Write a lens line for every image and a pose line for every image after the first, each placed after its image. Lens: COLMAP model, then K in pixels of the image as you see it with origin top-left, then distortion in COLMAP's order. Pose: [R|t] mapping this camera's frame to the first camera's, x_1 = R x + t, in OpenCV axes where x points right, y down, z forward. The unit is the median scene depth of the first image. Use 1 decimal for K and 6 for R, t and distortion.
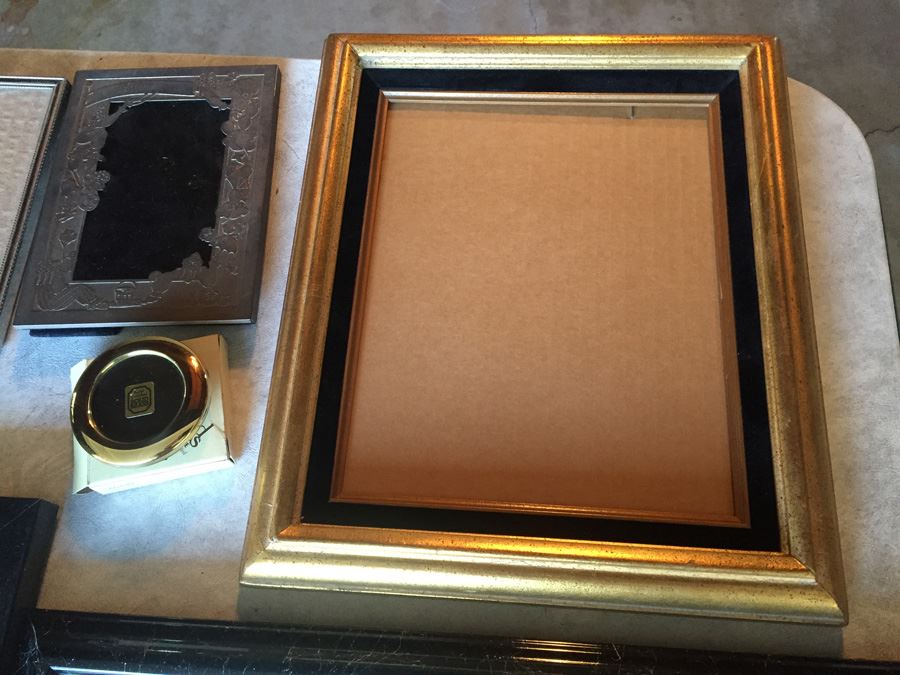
lens RADIAL K [[777.6, 0, 444.8], [0, 777.6, 336.9], [0, 0, 1]] dist [0.100797, -0.150169]
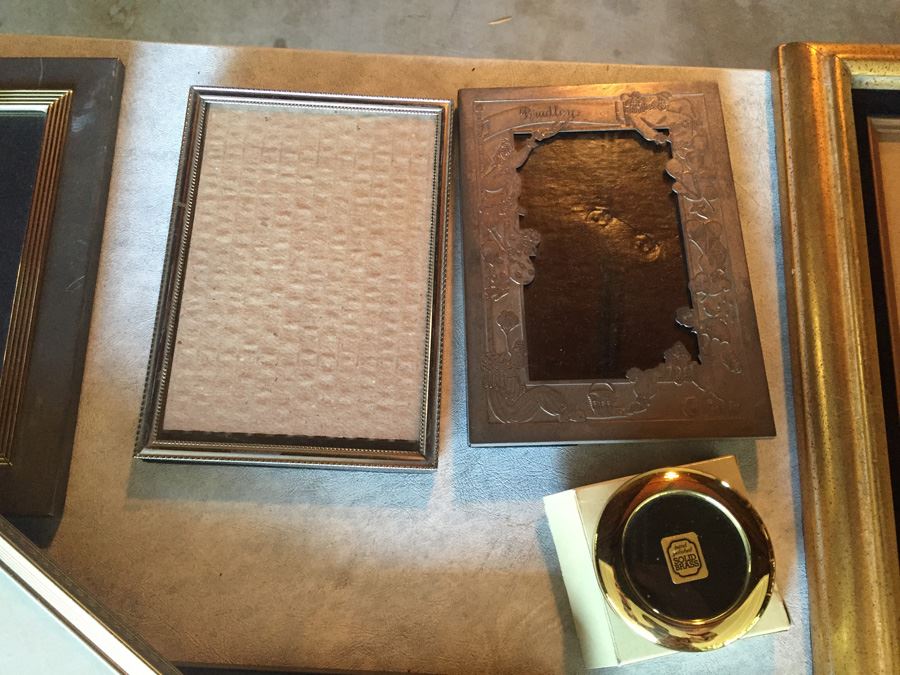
lens RADIAL K [[777.6, 0, 444.8], [0, 777.6, 336.9], [0, 0, 1]] dist [0.100797, -0.150169]
pose [[0.999512, -0.007147, 0.030416, -0.533297], [0.004131, 0.995170, 0.098077, -0.176966], [-0.030970, -0.097903, 0.994714, 0.210699]]
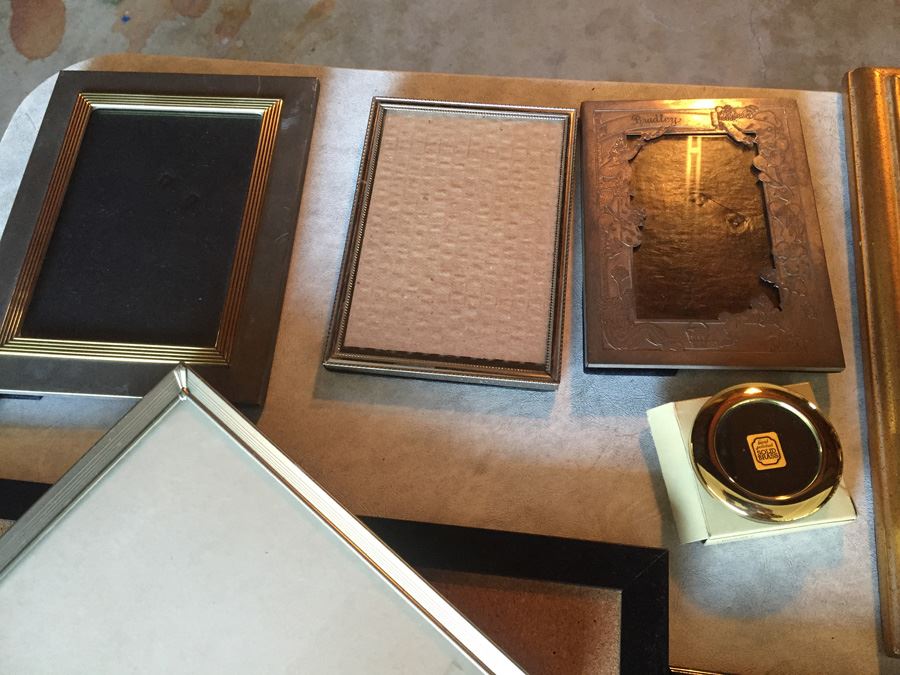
lens RADIAL K [[777.6, 0, 444.8], [0, 777.6, 336.9], [0, 0, 1]] dist [0.100797, -0.150169]
pose [[0.997493, 0.039090, -0.058986, -0.598941], [-0.039825, 0.999142, -0.011339, -0.026531], [0.058493, 0.013660, 0.998194, 0.016754]]
